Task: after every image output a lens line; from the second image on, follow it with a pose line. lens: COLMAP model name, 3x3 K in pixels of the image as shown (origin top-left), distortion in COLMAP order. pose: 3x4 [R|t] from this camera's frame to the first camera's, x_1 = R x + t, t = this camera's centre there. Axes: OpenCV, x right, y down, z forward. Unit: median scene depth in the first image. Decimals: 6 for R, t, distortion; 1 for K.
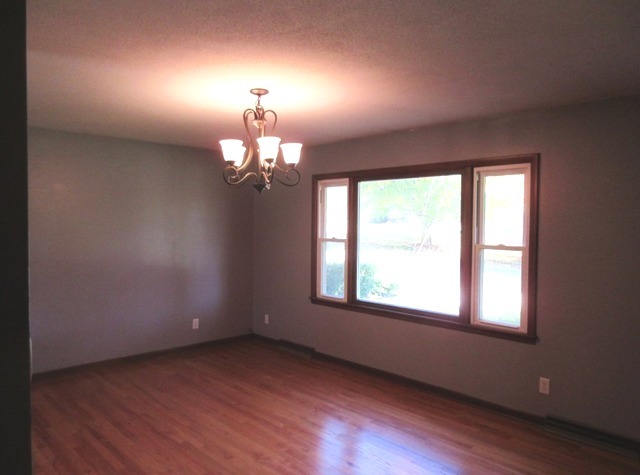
lens RADIAL K [[473.0, 0, 321.8], [0, 473.0, 236.9], [0, 0, 1]] dist [-0.009287, -0.006264]
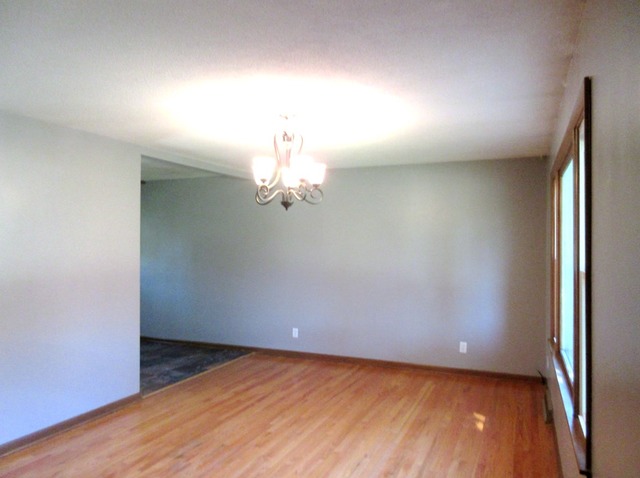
lens RADIAL K [[473.0, 0, 322.2], [0, 473.0, 240.9], [0, 0, 1]] dist [-0.009287, -0.006264]
pose [[0.406393, -0.008354, -0.913660, 0.762886], [-0.027604, 0.999390, -0.021416, -0.001278], [0.913281, 0.033924, 0.405914, 0.562610]]
